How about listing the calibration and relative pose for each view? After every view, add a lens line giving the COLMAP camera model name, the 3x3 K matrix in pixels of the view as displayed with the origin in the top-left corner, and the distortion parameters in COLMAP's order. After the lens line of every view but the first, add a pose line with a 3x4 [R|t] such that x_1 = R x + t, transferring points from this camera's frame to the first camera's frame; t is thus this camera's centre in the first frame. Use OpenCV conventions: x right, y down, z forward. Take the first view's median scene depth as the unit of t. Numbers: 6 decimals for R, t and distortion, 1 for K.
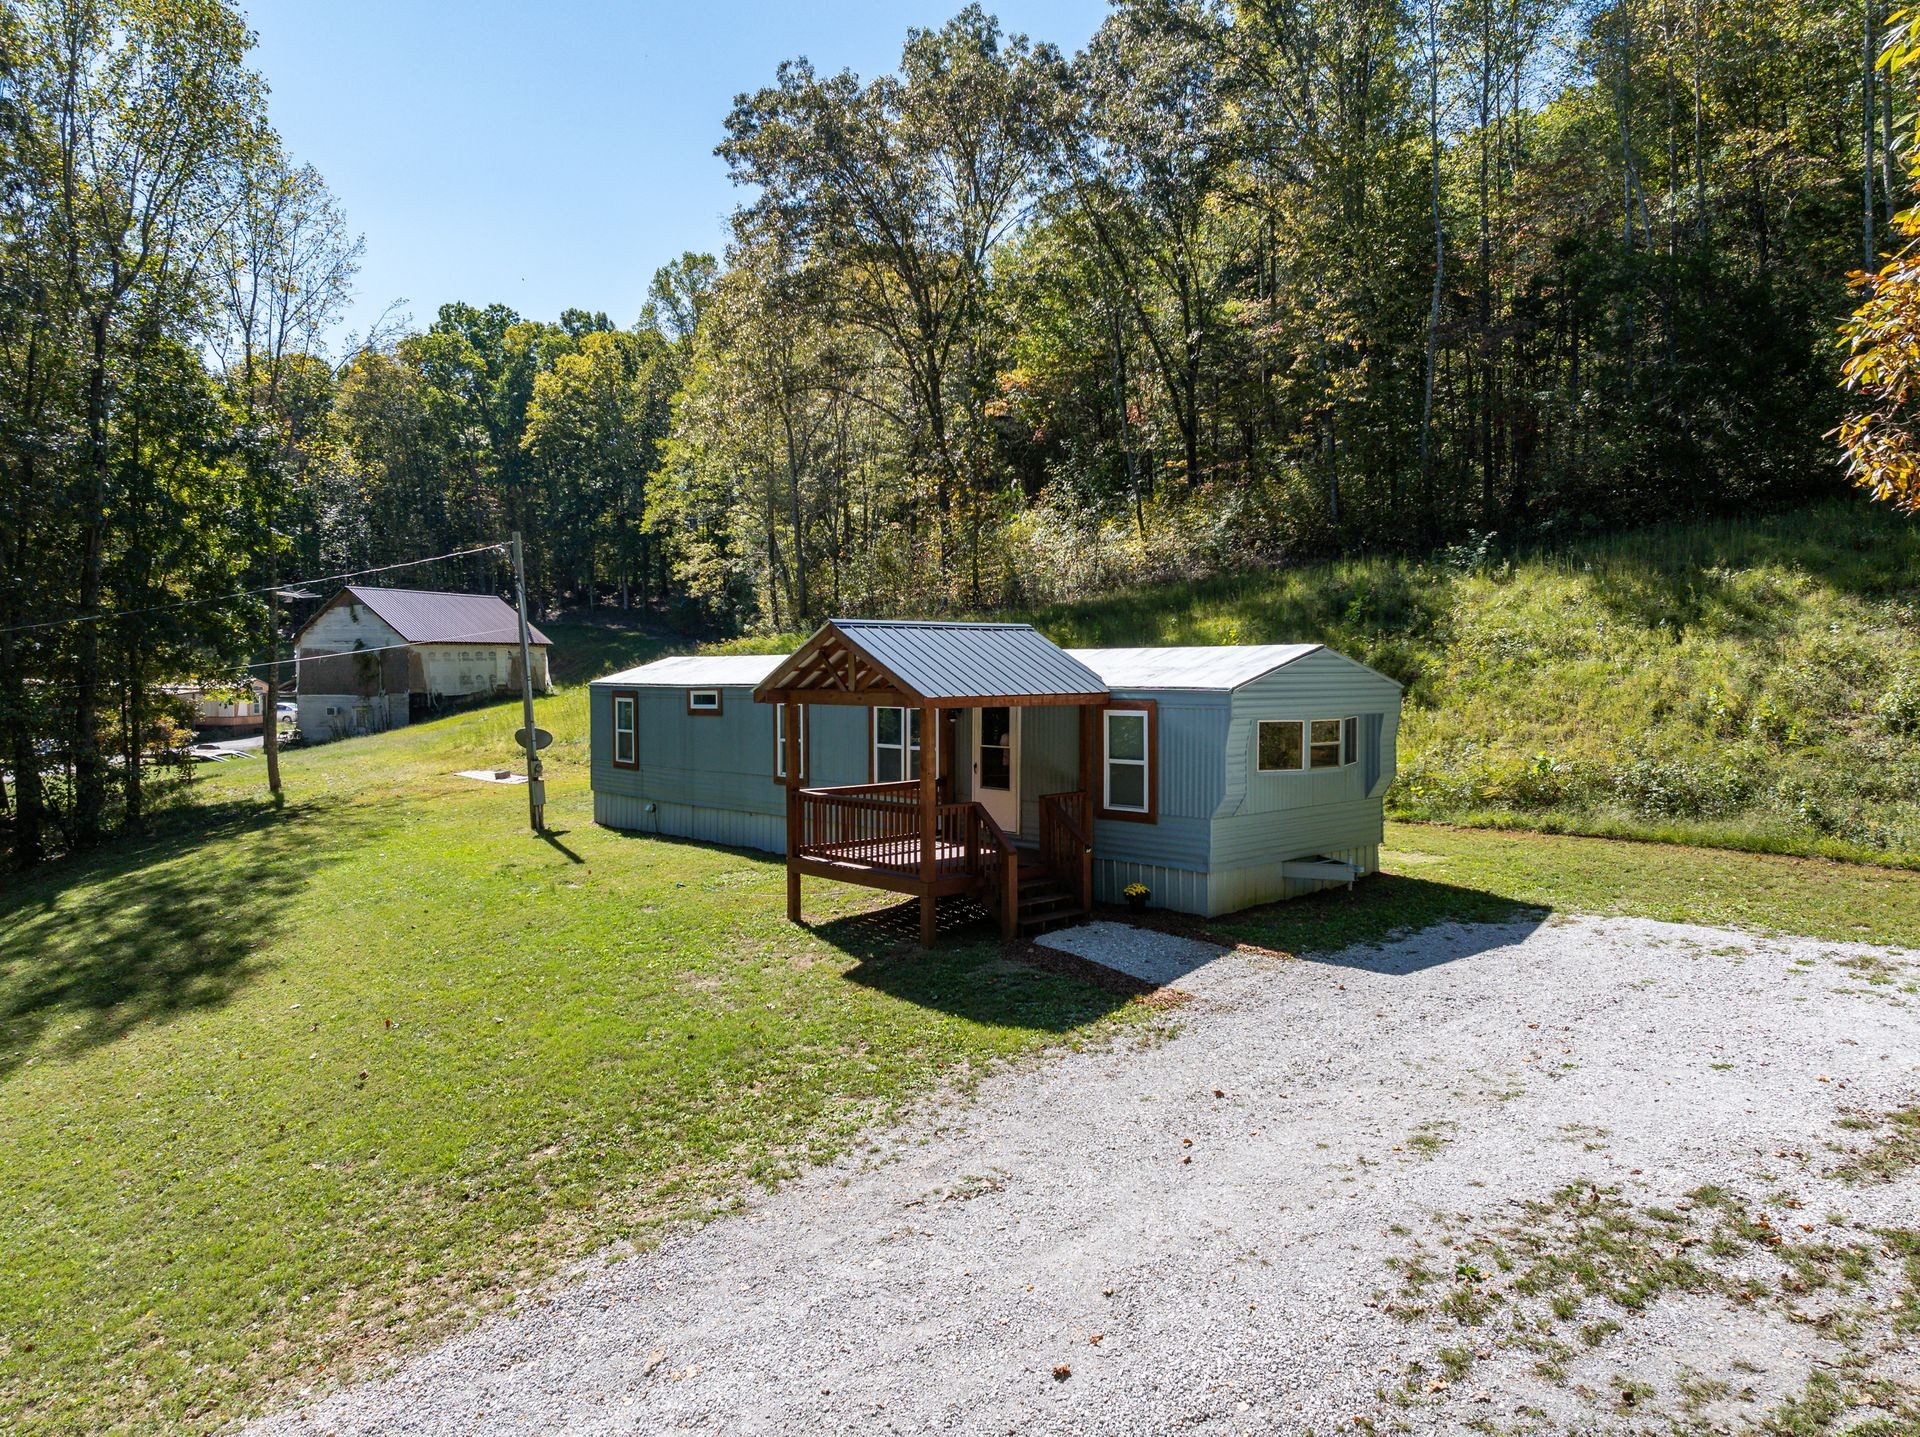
lens RADIAL K [[1362.5, 0, 960.0], [0, 1362.5, 718.5], [0, 0, 1]] dist [-0.062388, 0.037297]
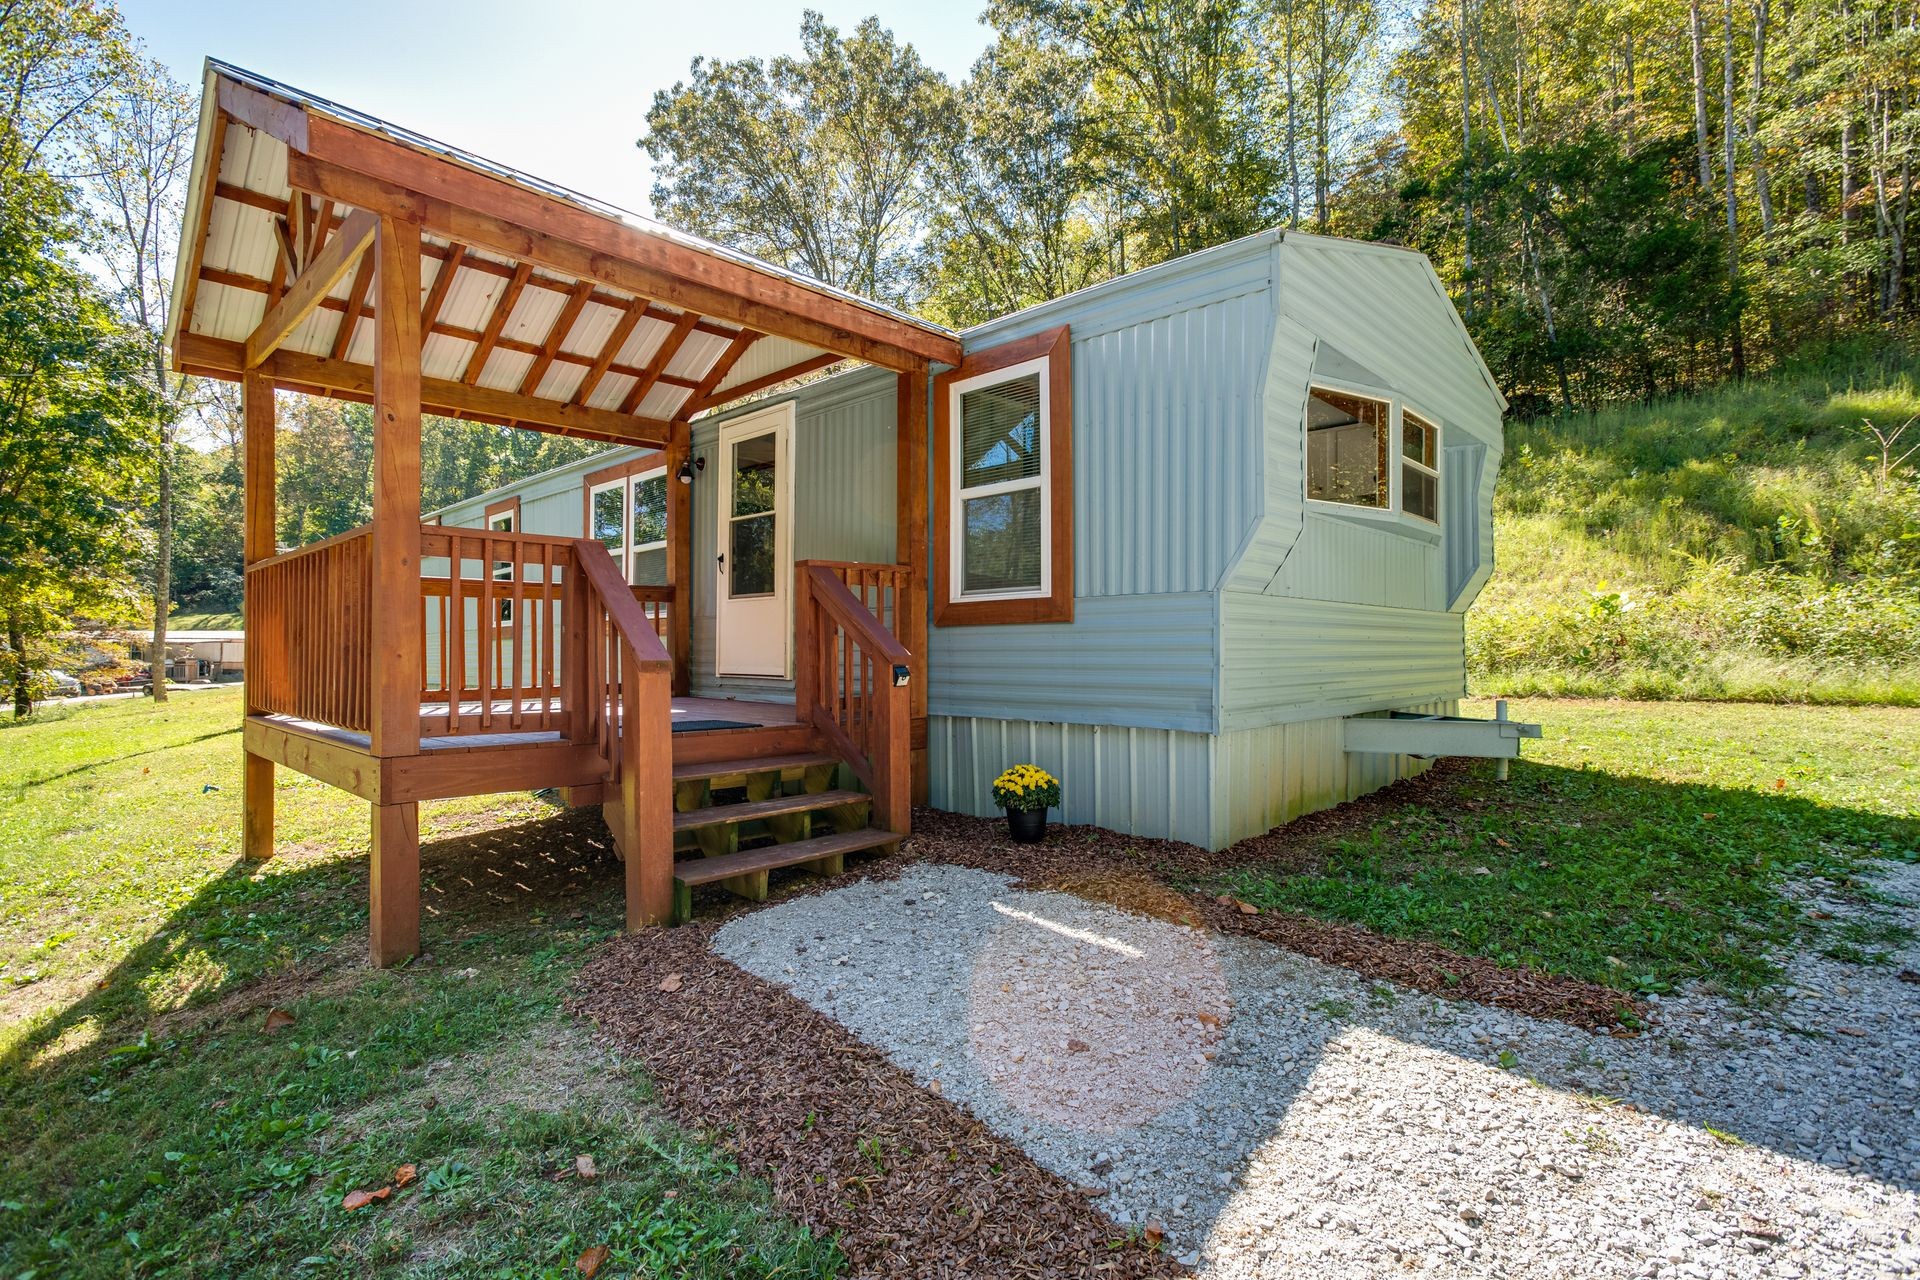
lens RADIAL K [[921.7, 0, 960.0], [0, 921.7, 640.0], [0, 0, 1]] dist [-0.024964, 0.024712]
pose [[0.996959, 0.003895, 0.077830, 0.079379], [-0.000090, 0.998807, -0.048824, 0.086972], [-0.077927, 0.048668, 0.995770, 0.648455]]
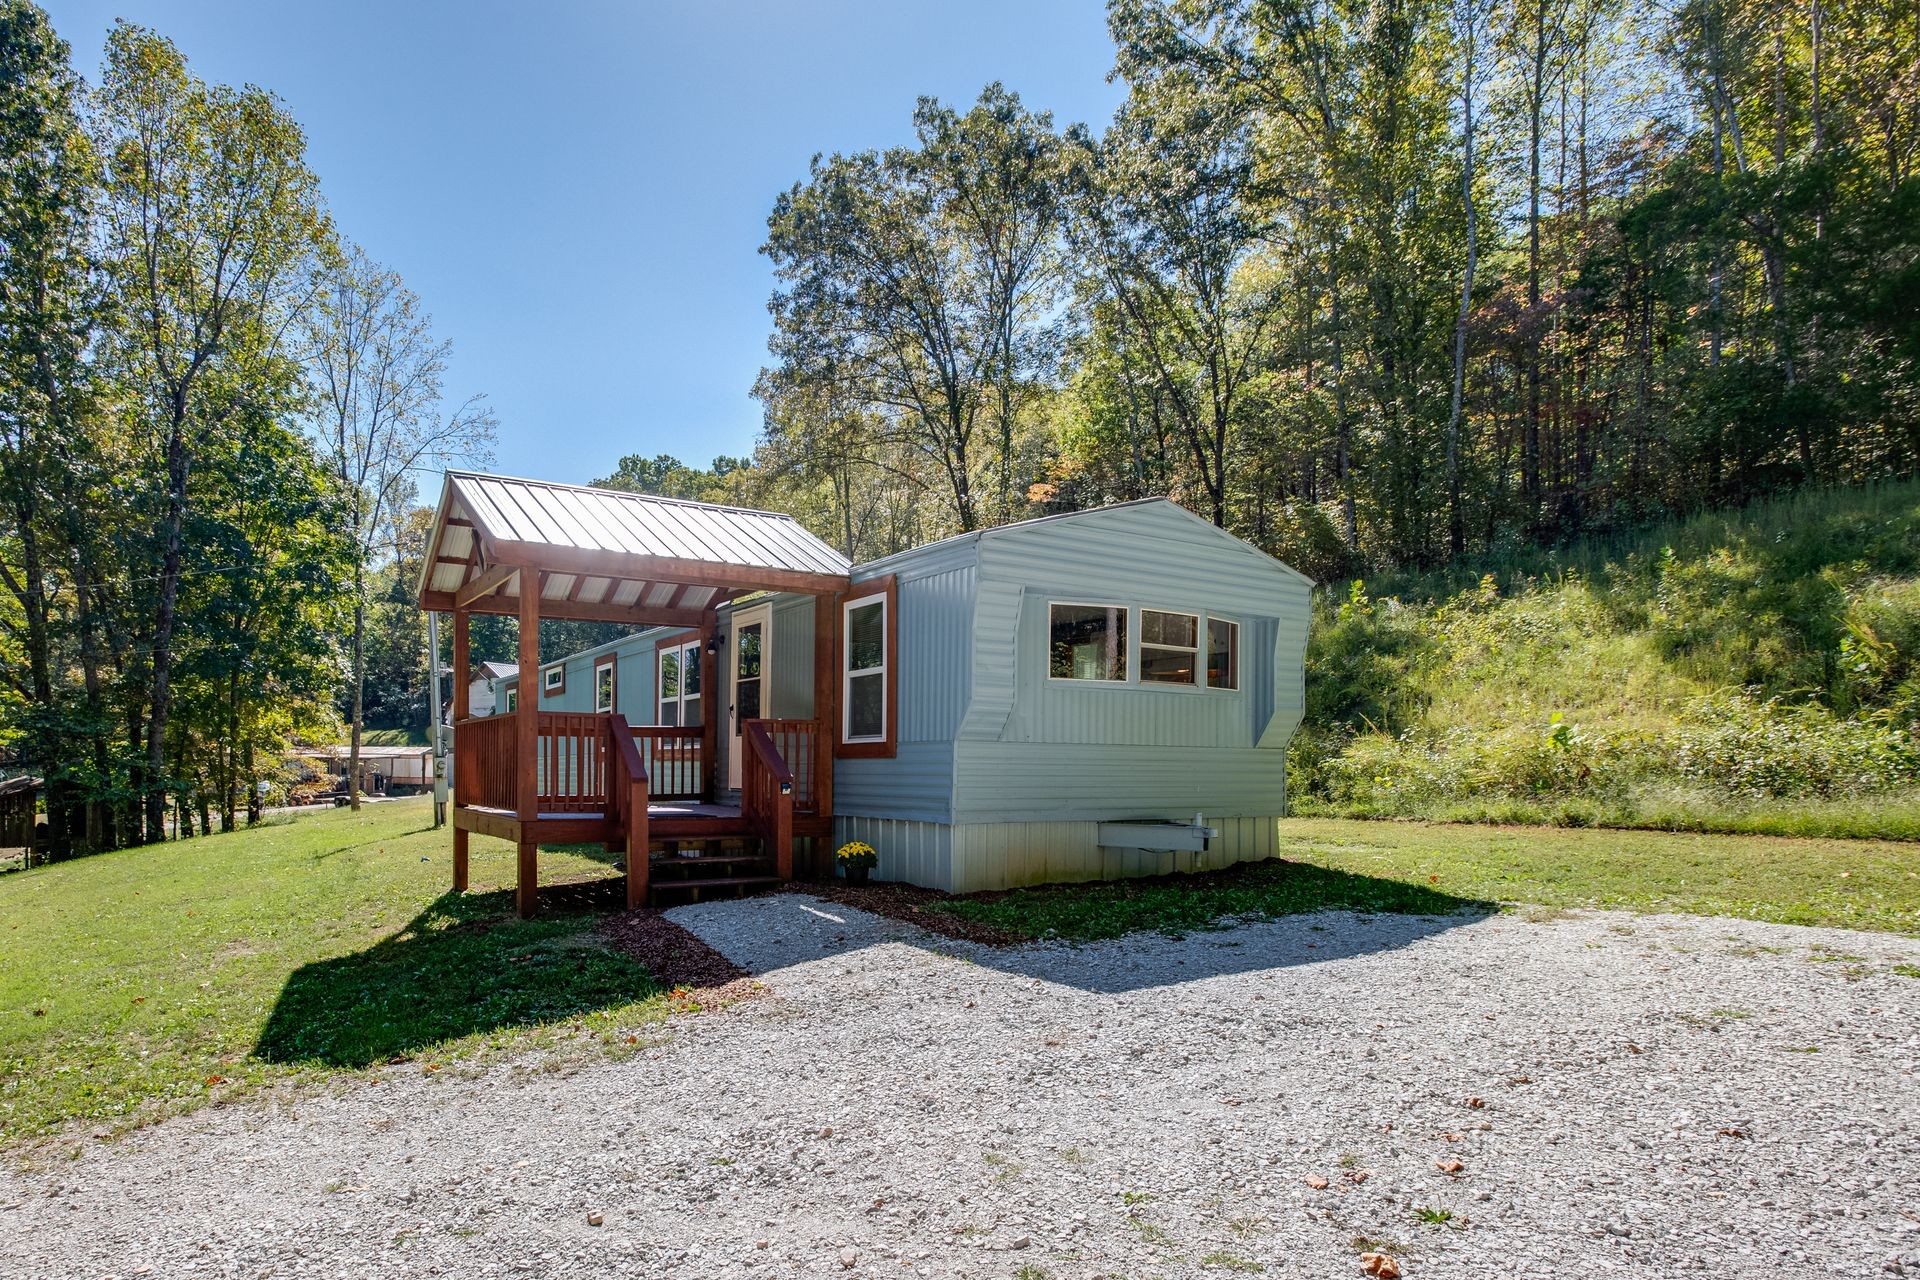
lens RADIAL K [[1112.4, 0, 841.0], [0, 1112.4, 777.3], [0, 0, 1]] dist [-0.021594, 0.022049]
pose [[0.978020, 0.014303, -0.208020, 0.210300], [-0.020816, 0.999358, -0.029154, 0.093786], [0.207470, 0.032844, 0.977690, 0.405078]]
